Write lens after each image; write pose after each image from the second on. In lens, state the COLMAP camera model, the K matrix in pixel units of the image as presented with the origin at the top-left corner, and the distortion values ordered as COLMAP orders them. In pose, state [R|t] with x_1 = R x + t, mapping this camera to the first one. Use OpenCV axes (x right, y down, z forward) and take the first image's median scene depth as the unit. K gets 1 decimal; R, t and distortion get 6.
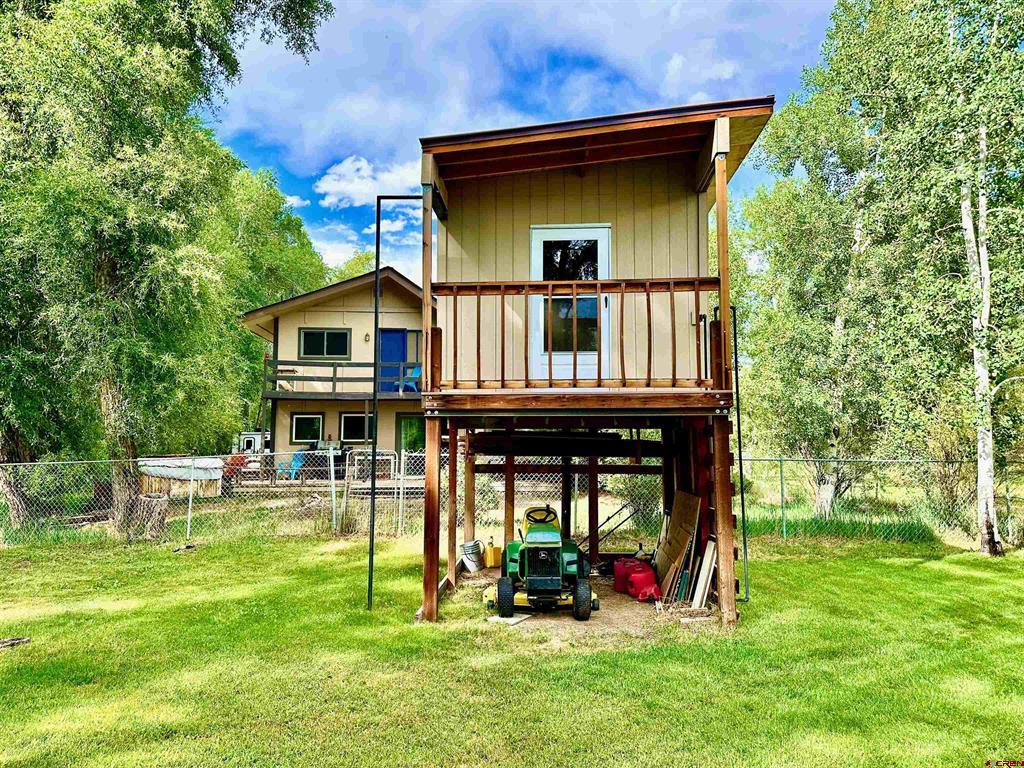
lens RADIAL K [[713.4, 0, 512.0], [0, 713.4, 384.0], [0, 0, 1]] dist [0.099310, -0.128725]
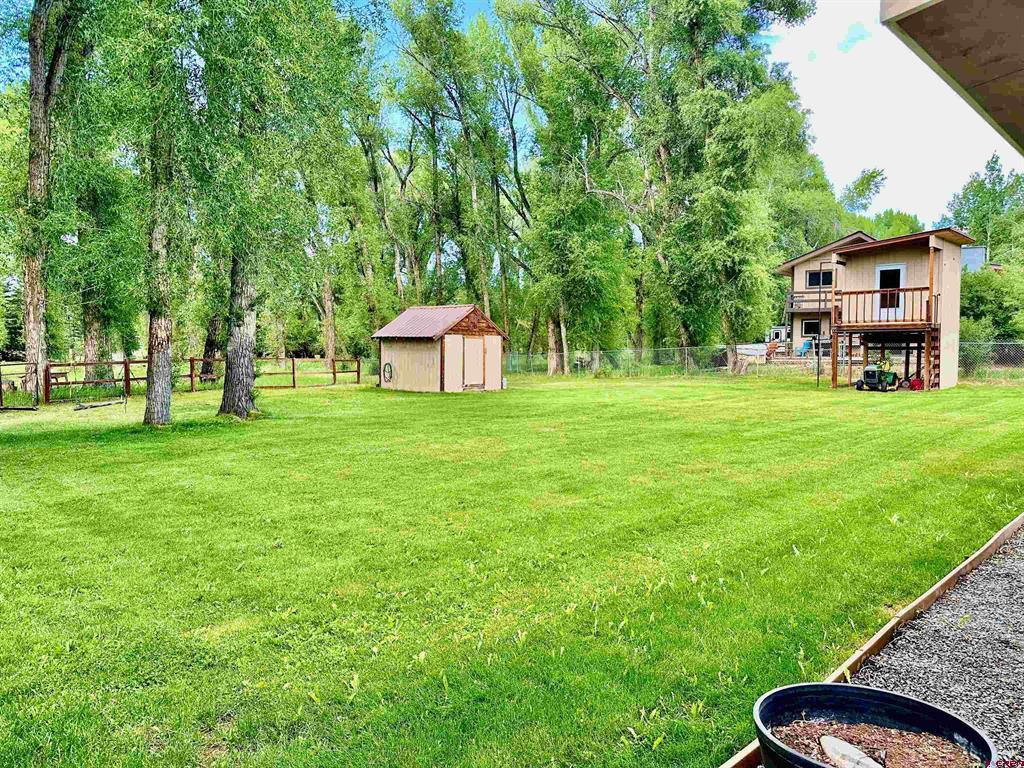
lens RADIAL K [[713.4, 0, 512.0], [0, 713.4, 384.0], [0, 0, 1]] dist [0.099310, -0.128725]
pose [[0.766762, 0.031721, -0.641147, 0.590594], [0.067953, 0.989156, 0.130206, -0.167005], [0.638324, -0.143404, 0.756292, -1.669810]]
